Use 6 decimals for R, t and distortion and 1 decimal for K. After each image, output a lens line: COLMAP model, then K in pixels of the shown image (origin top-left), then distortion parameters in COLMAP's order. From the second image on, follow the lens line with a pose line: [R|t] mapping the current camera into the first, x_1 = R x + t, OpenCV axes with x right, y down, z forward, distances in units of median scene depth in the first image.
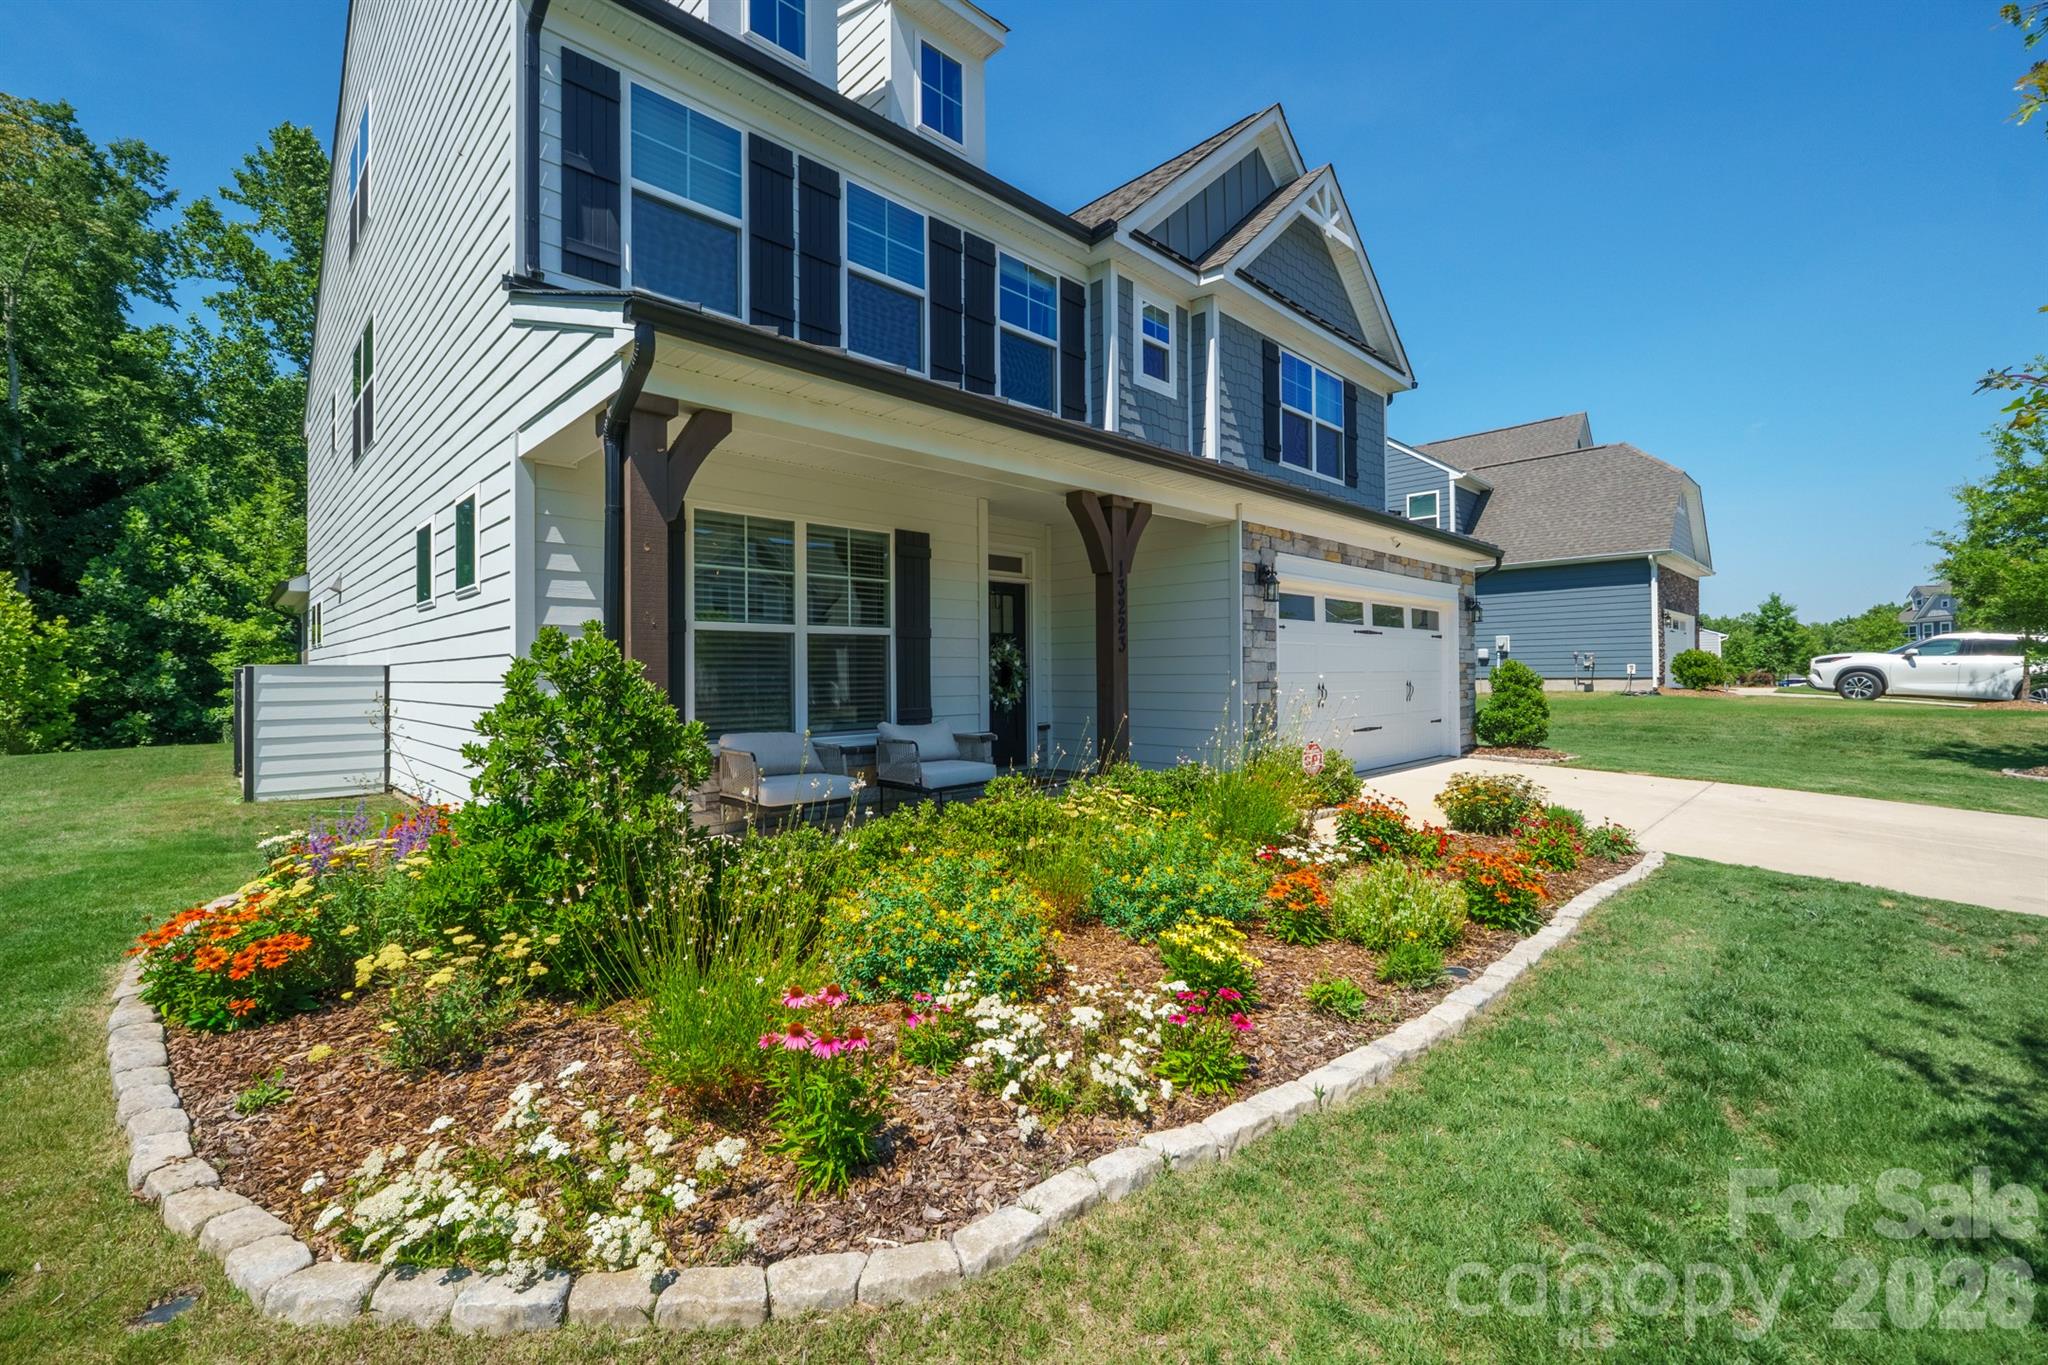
lens RADIAL K [[854.2, 0, 1019.1], [0, 854.2, 678.2], [0, 0, 1]] dist [0.000273, 0.000160]
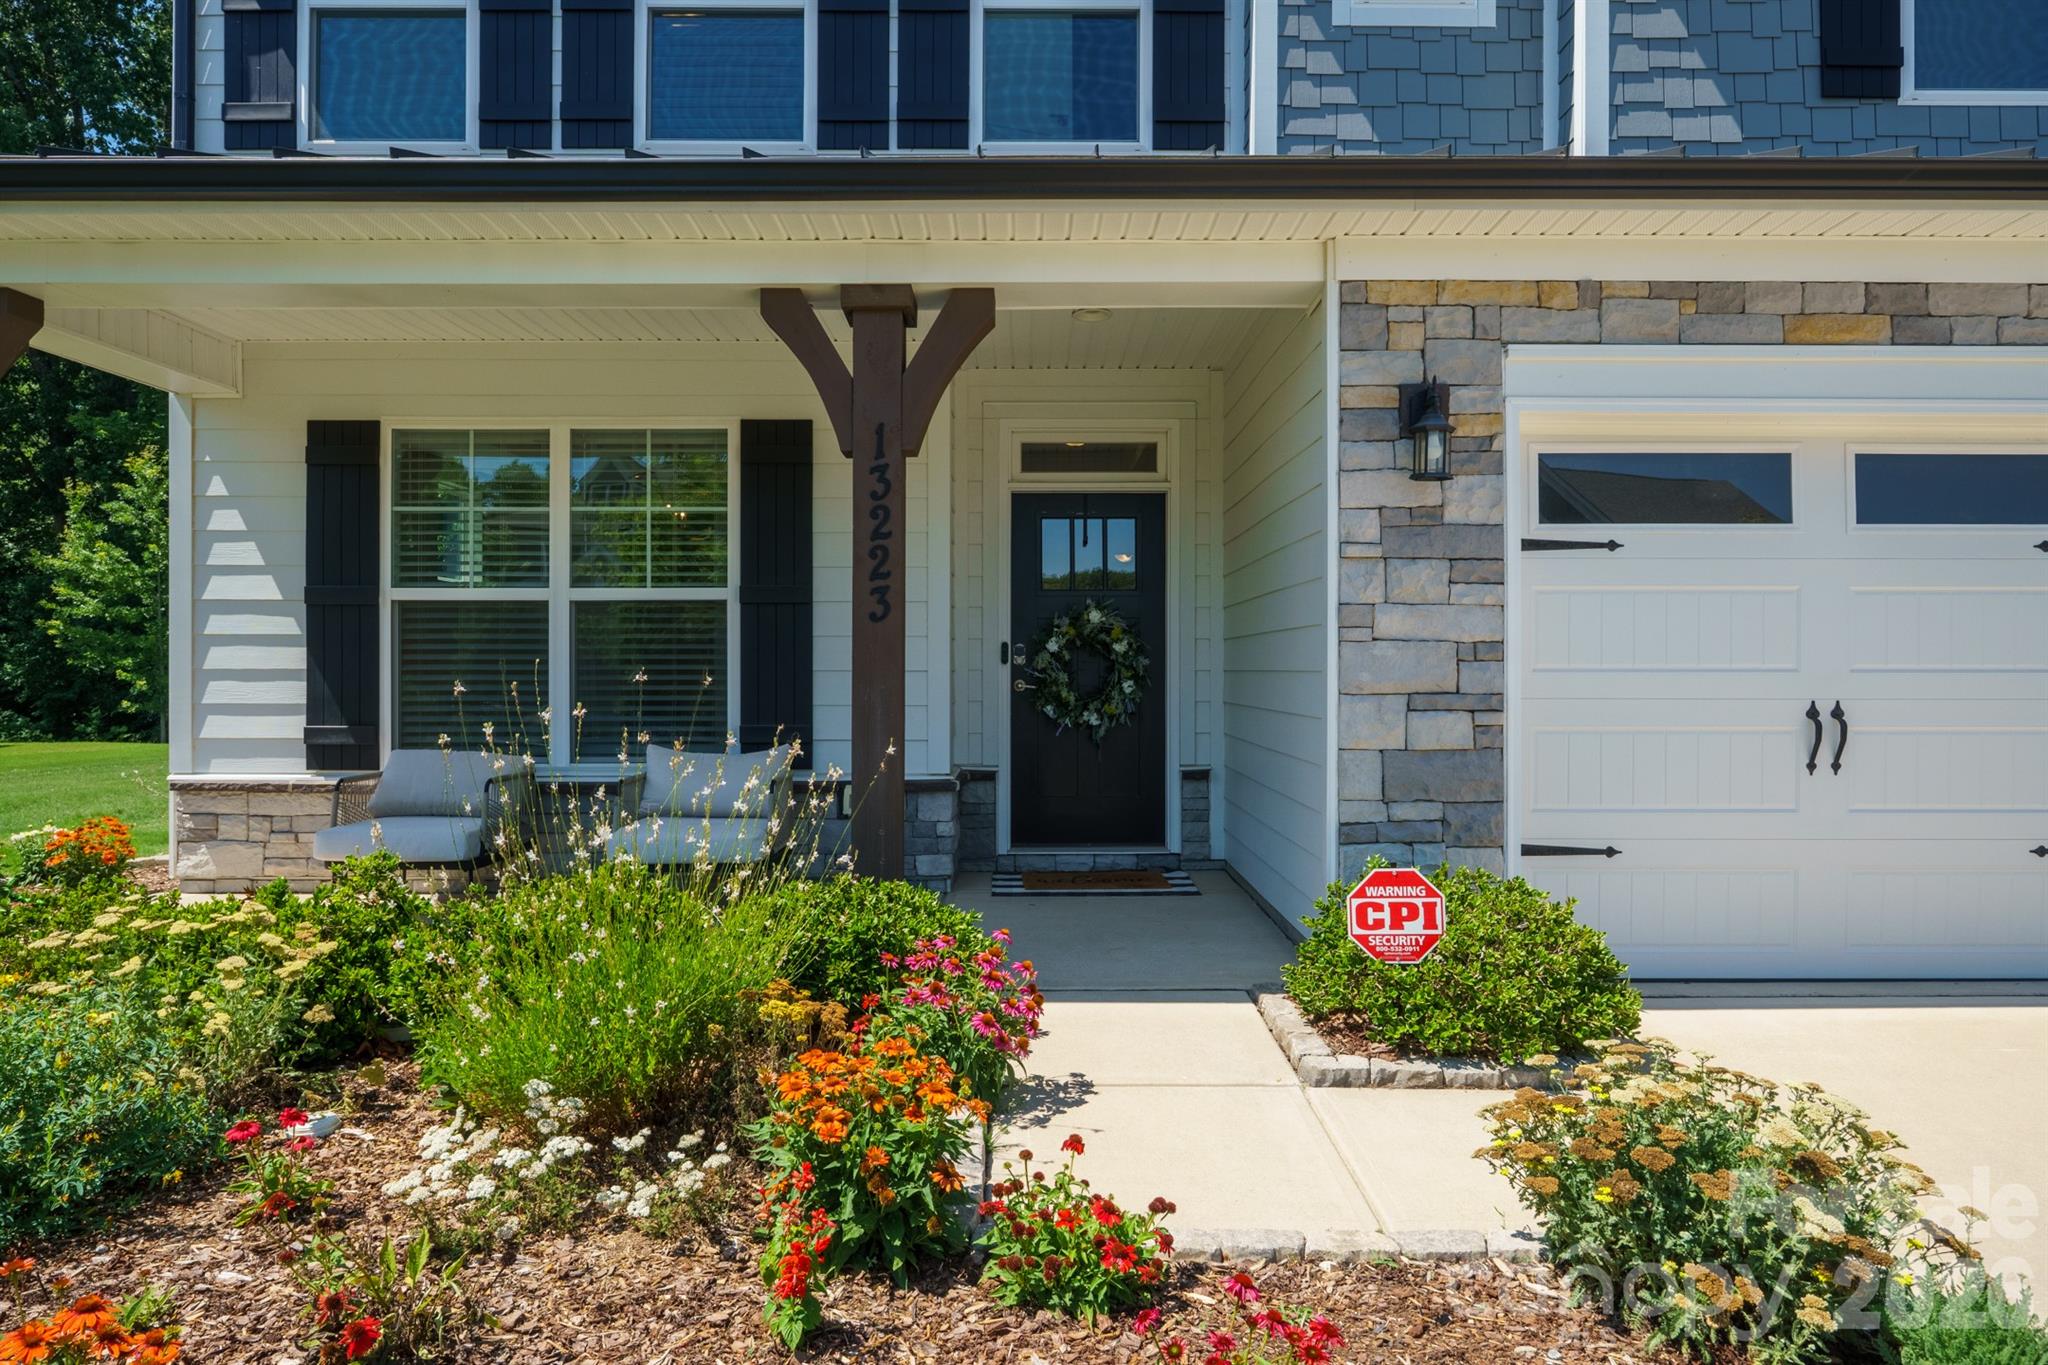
lens RADIAL K [[1219.0, 0, 1022.3], [0, 1219.0, 665.6], [0, 0, 1]] dist [-0.000694, -0.000544]
pose [[0.714038, 0.006631, -0.700076, 0.487016], [-0.011983, 0.999924, -0.002751, -0.003883], [0.700004, 0.010354, 0.714063, 0.444247]]
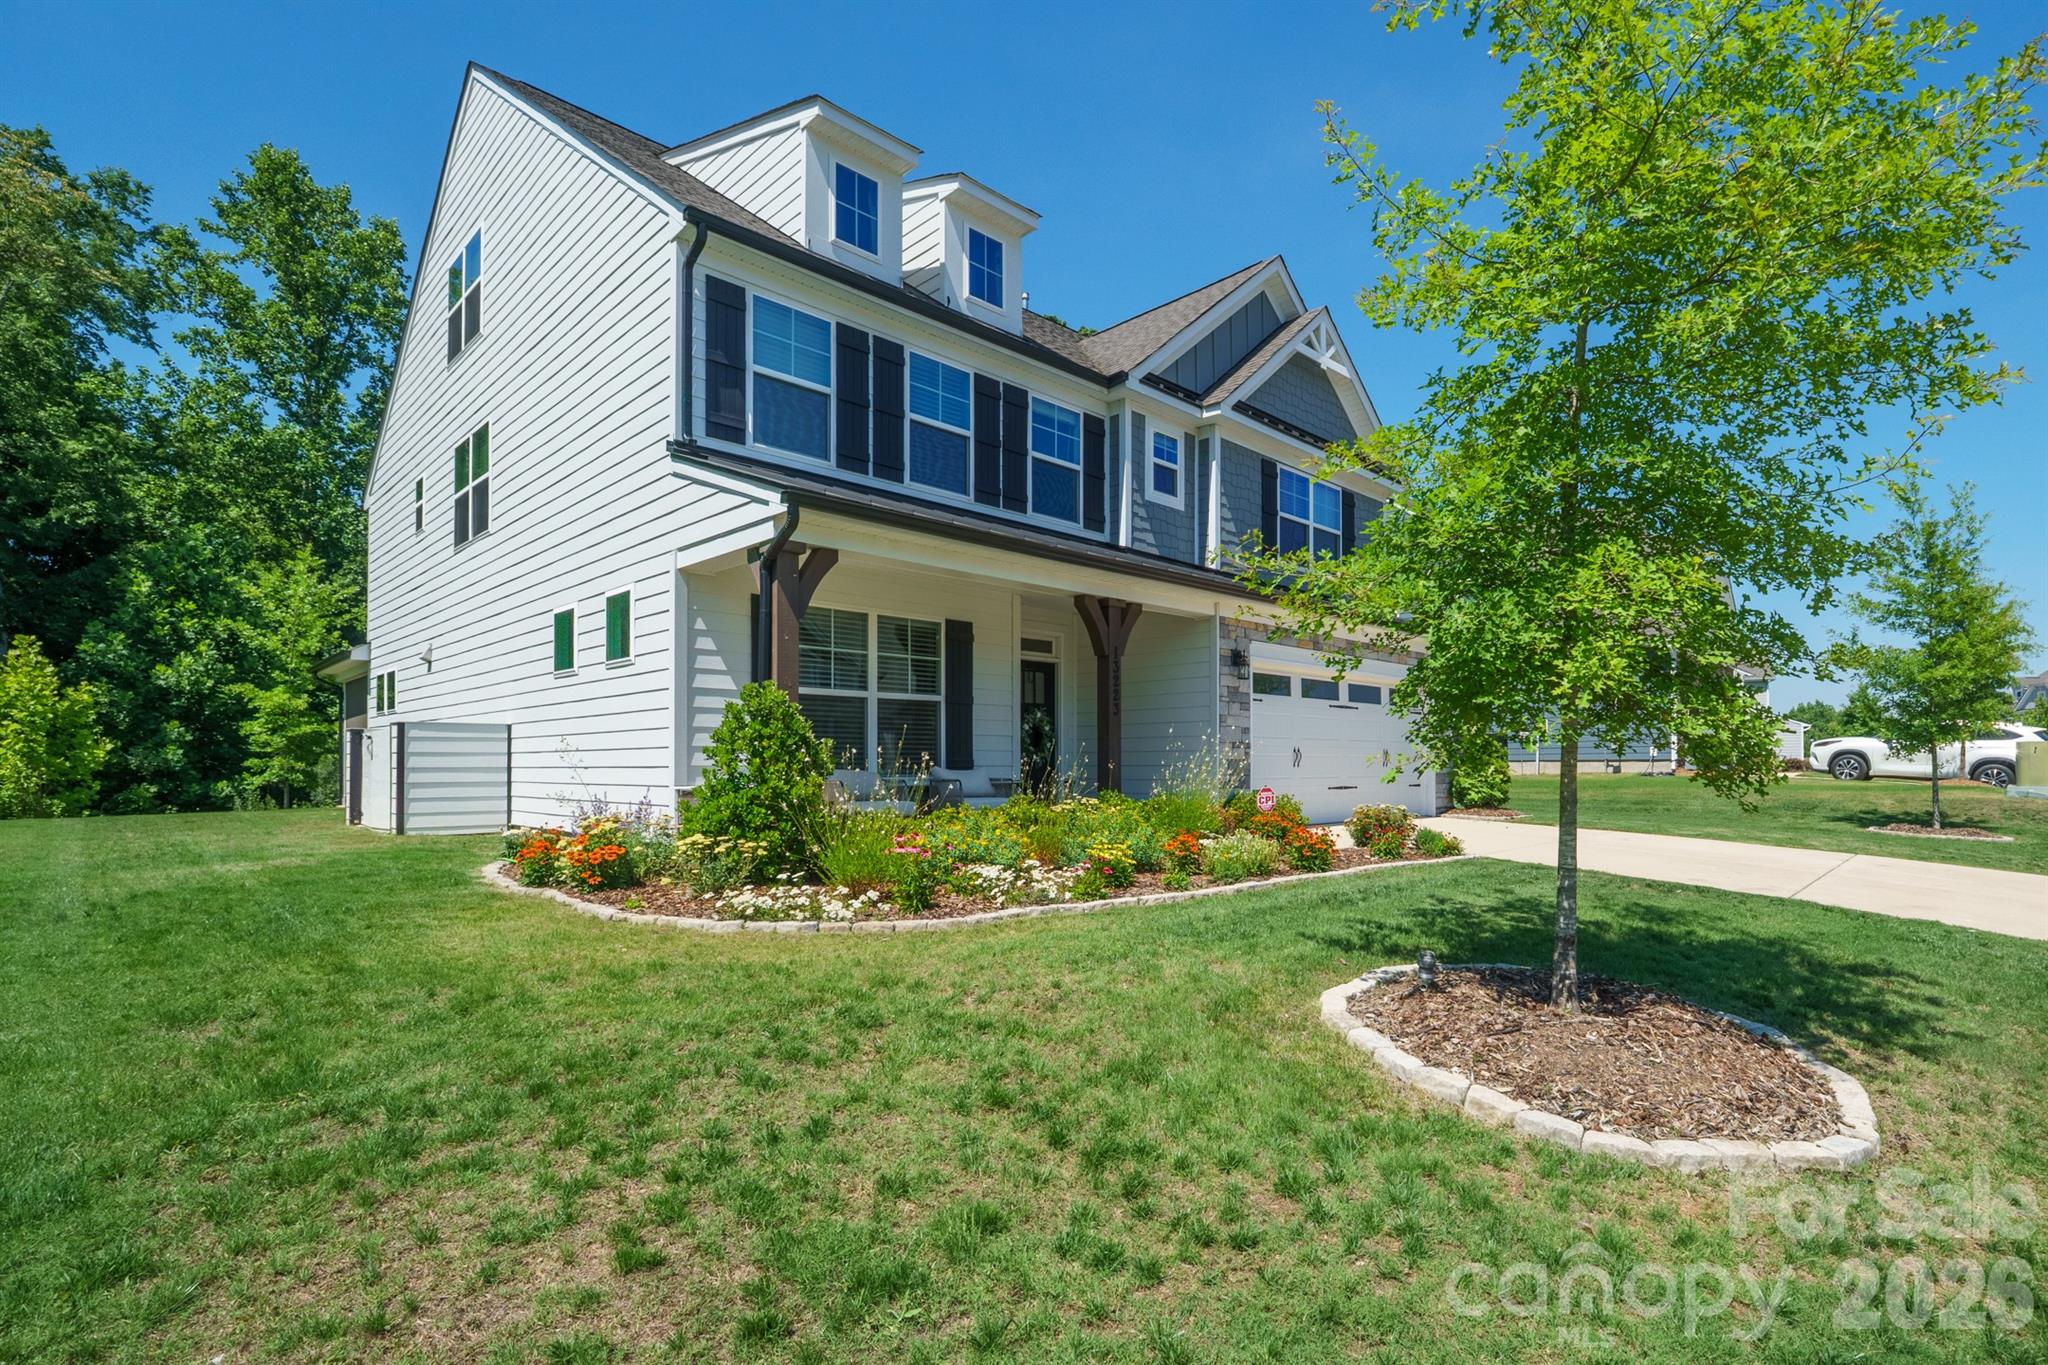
lens RADIAL K [[984.1, 0, 1153.9], [0, 984.1, 768.0], [0, 0, 1]] dist [0.002990, -0.000936]
pose [[0.997887, 0.006834, 0.064615, 0.061311], [-0.006581, 0.999970, -0.004126, 0.044809], [-0.064641, 0.003692, 0.997902, -0.412742]]
